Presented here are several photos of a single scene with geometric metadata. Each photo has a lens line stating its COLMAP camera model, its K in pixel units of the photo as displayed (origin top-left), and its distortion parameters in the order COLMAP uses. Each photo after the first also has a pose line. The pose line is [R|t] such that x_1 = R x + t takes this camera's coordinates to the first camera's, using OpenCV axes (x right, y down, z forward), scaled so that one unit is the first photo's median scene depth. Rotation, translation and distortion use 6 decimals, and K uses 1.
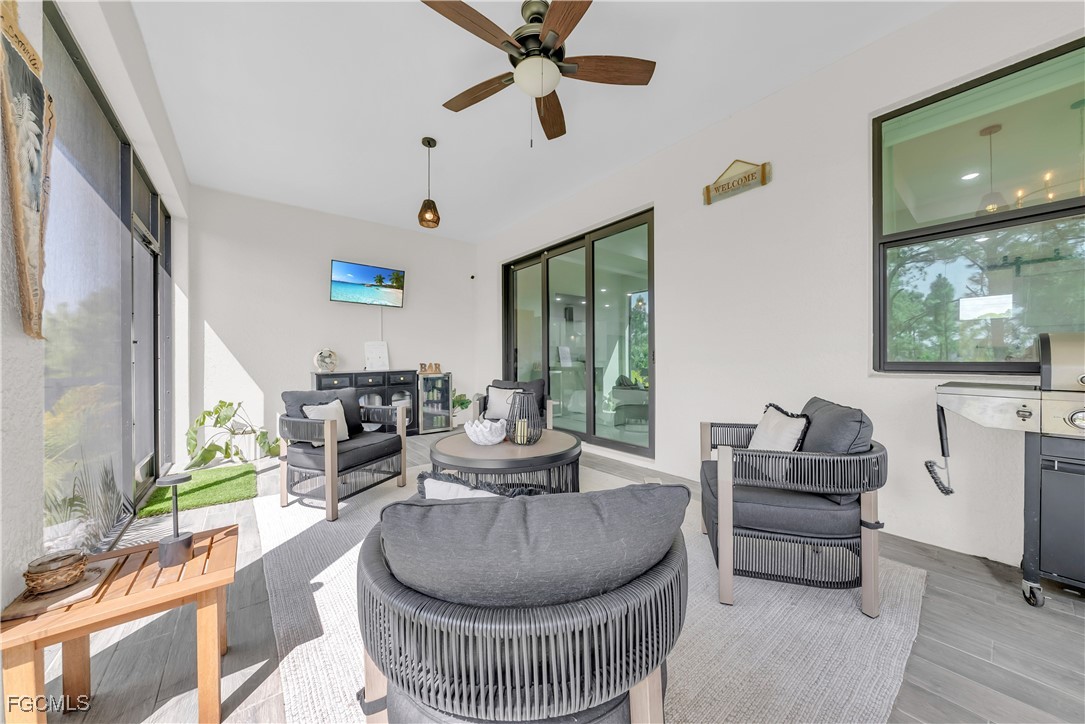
lens RADIAL K [[373.2, 0, 543.2], [0, 373.2, 359.2], [0, 0, 1]] dist [-0.001939, 0.000124]
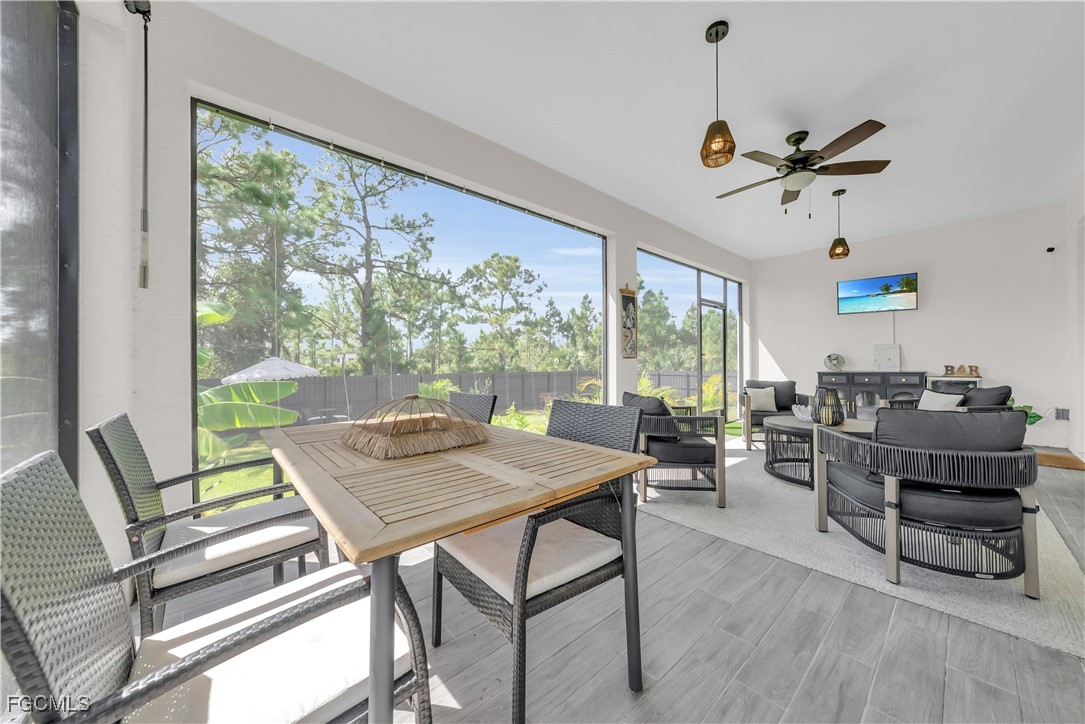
lens RADIAL K [[373.2, 0, 543.2], [0, 373.2, 359.2], [0, 0, 1]] dist [-0.001939, 0.000124]
pose [[0.051416, -0.001685, -0.998676, 0.628312], [0.007601, 0.999970, -0.001296, -0.012530], [0.998648, -0.007524, 0.051427, -0.057600]]
